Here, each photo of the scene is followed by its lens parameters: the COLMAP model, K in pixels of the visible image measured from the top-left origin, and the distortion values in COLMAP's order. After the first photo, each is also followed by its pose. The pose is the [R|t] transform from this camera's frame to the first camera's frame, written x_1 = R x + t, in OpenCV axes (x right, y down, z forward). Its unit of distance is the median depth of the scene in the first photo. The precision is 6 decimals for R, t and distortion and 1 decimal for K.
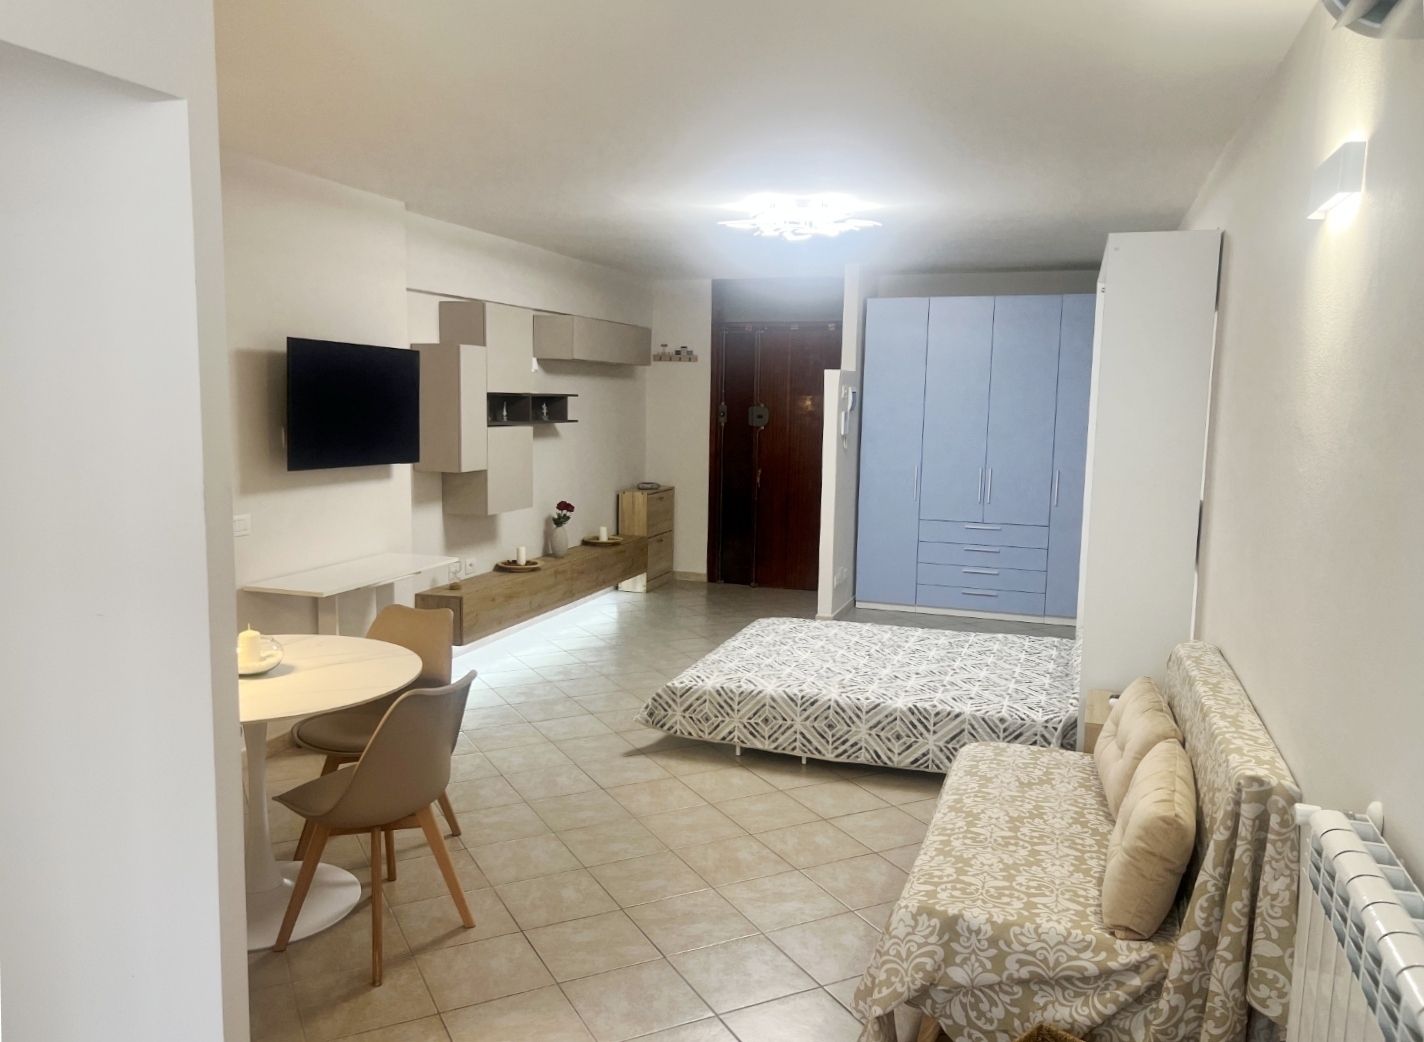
lens RADIAL K [[1140.4, 0, 712.0], [0, 1140.4, 521.0], [0, 0, 1]] dist [0.108559, -0.208375]
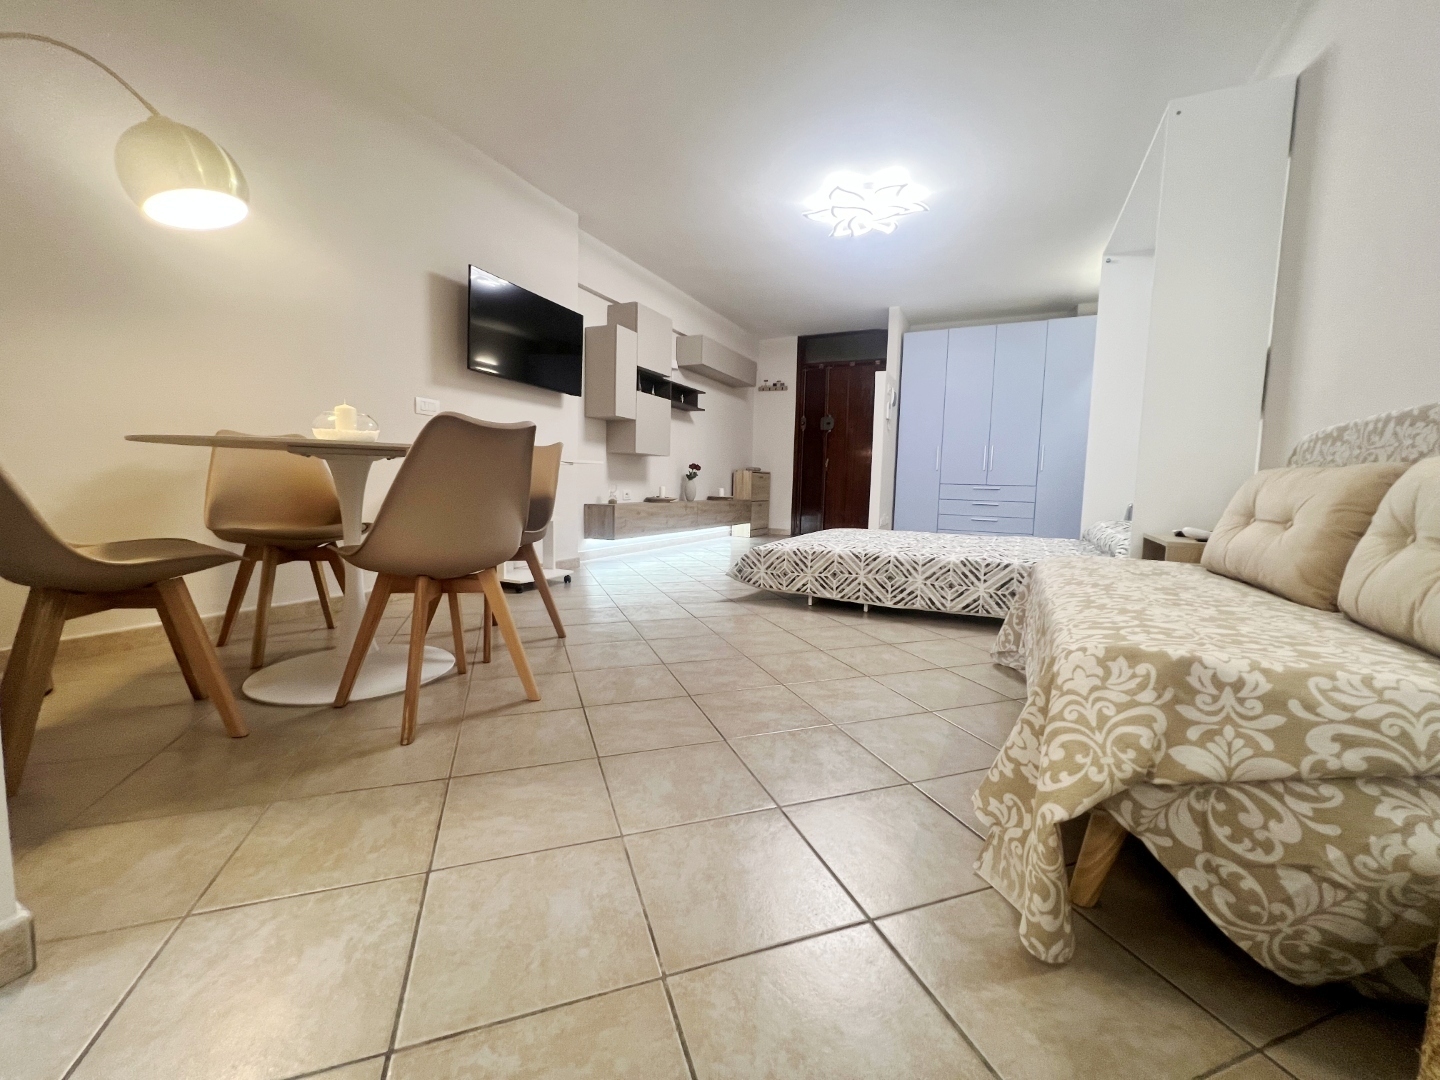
lens RADIAL K [[588.6, 0, 720.0], [0, 588.6, 540.0], [0, 0, 1]] dist [-0.000174, 0.000132]
pose [[0.991270, 0.018653, -0.130524, 0.008557], [-0.023681, 0.999032, -0.037073, 0.171044], [0.129706, 0.039840, 0.990752, 0.385171]]
